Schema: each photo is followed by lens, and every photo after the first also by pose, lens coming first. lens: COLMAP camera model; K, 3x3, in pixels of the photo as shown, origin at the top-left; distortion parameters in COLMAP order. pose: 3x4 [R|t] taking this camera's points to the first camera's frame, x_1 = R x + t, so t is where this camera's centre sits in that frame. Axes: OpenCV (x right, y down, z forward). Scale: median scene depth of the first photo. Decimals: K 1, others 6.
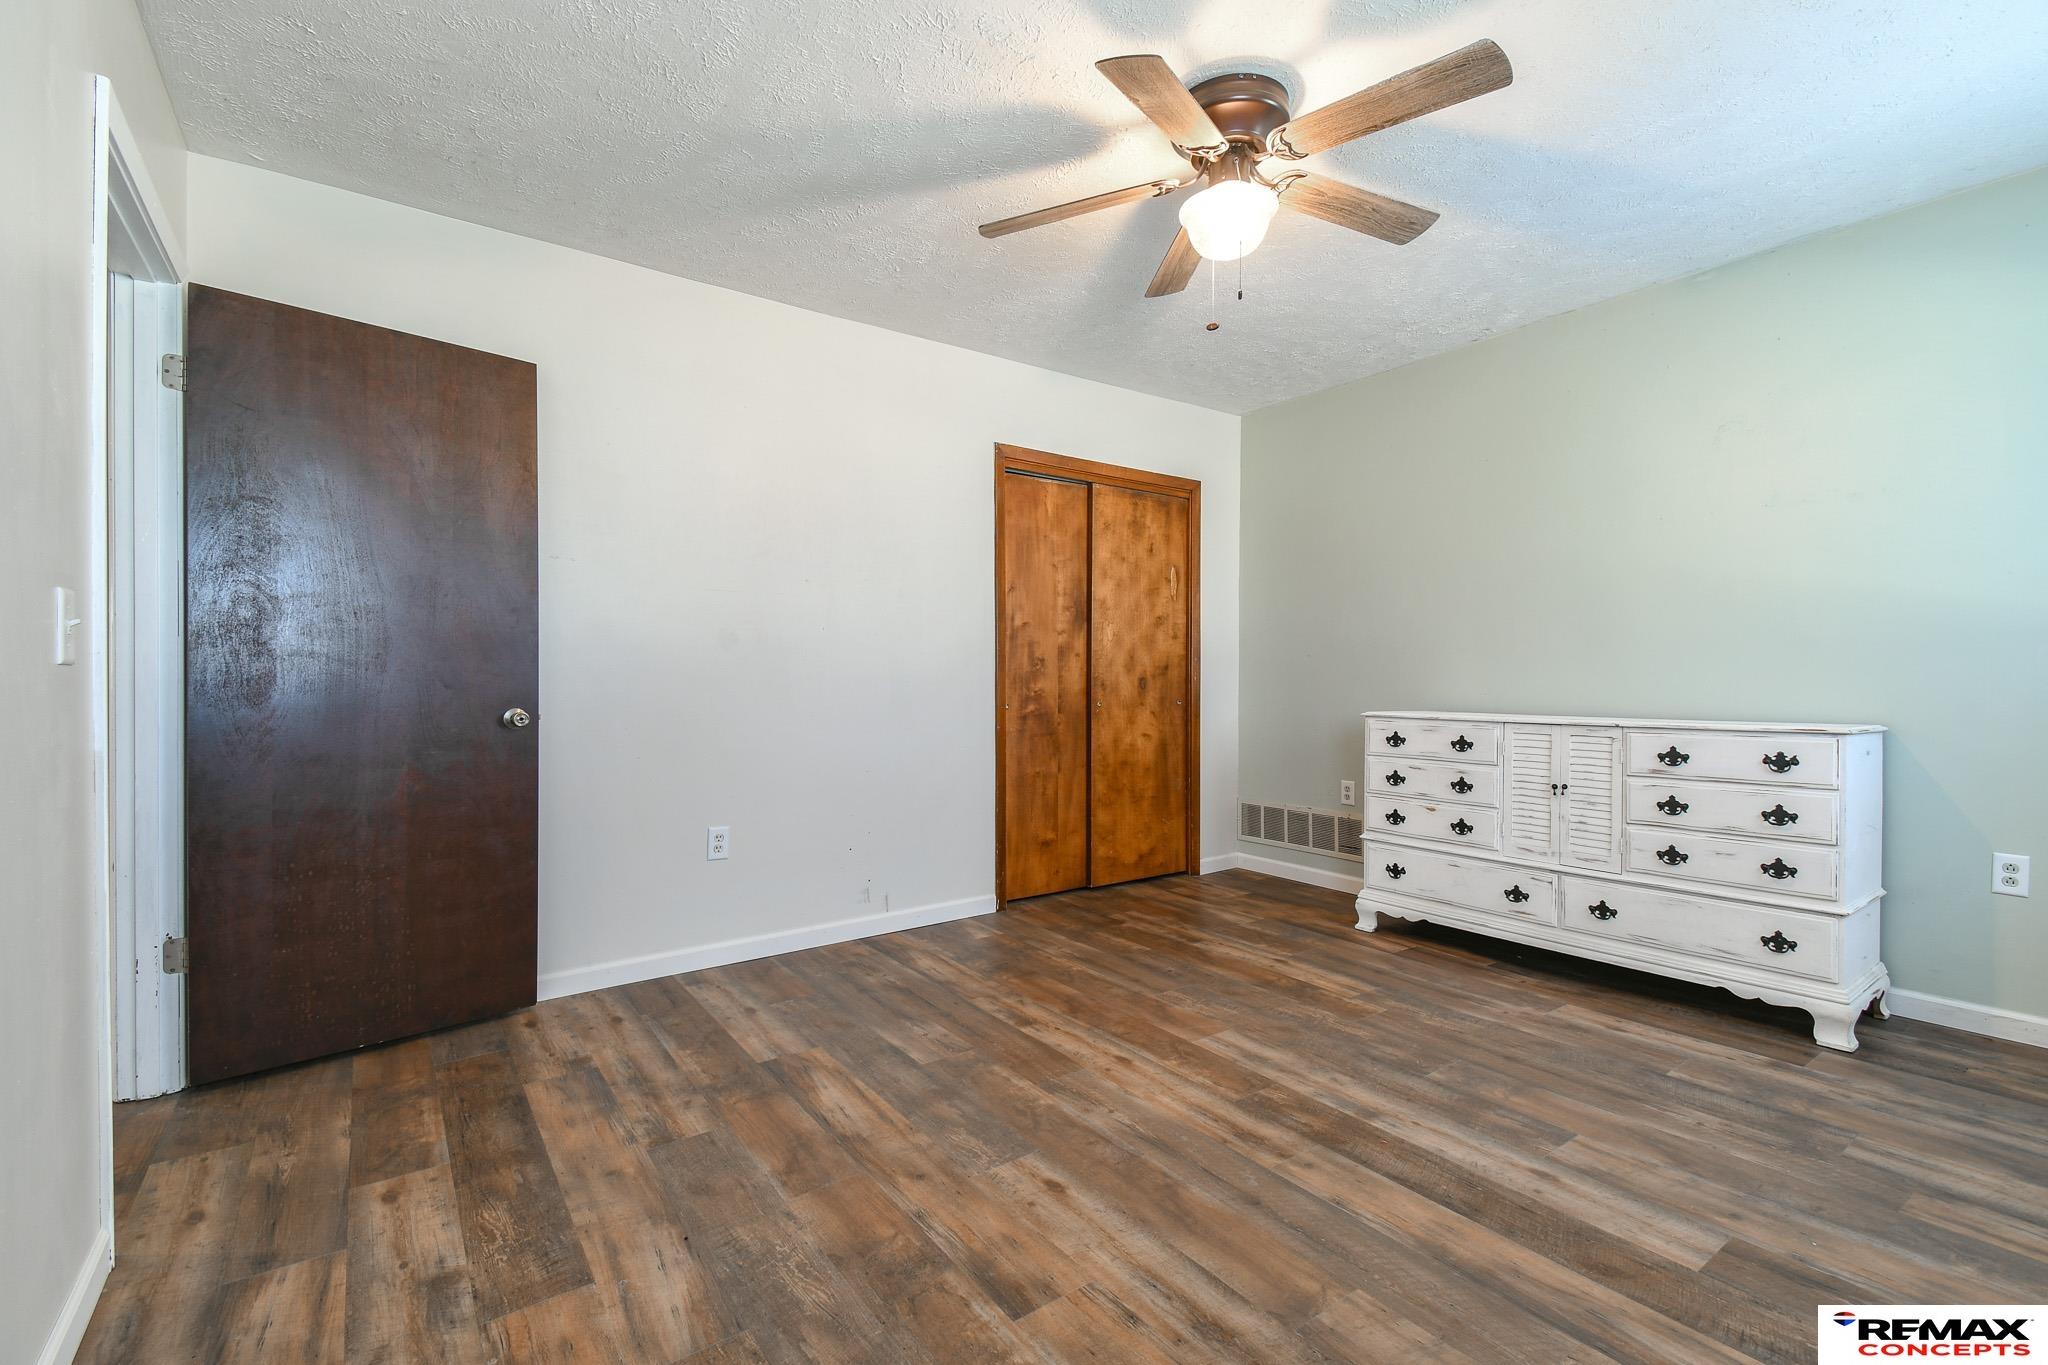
lens RADIAL K [[888.2, 0, 1024.0], [0, 888.2, 682.5], [0, 0, 1]] dist [0.049000, -0.026975]
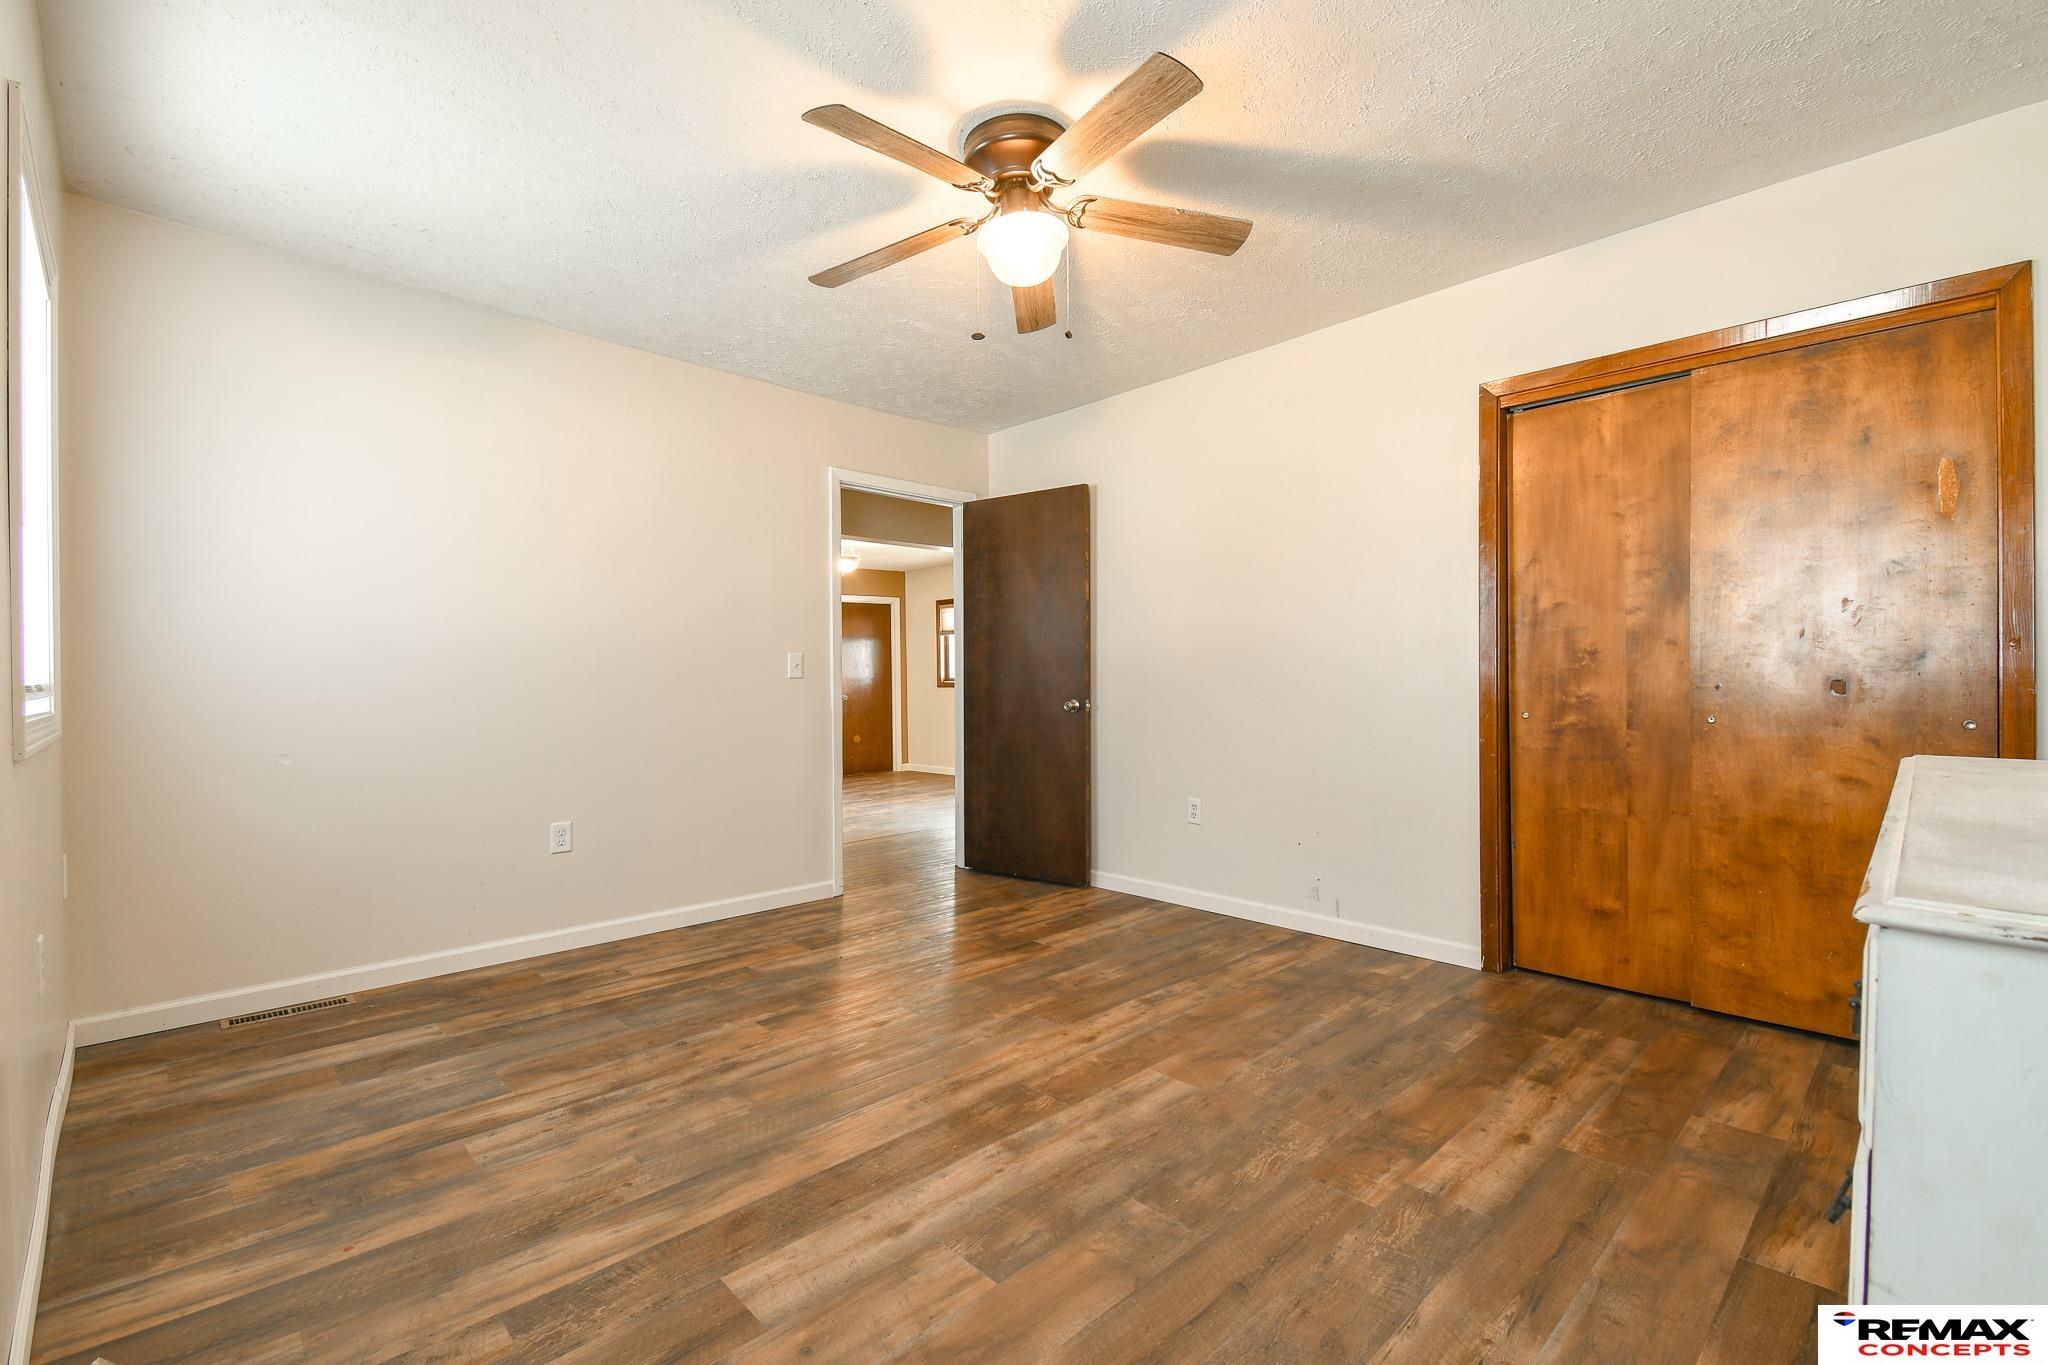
lens RADIAL K [[888.2, 0, 1024.0], [0, 888.2, 682.5], [0, 0, 1]] dist [0.049000, -0.026975]
pose [[0.138172, 0.000216, -0.990408, 0.903448], [0.001624, 0.999999, 0.000444, -0.003226], [0.990407, -0.001669, 0.138172, 0.608007]]
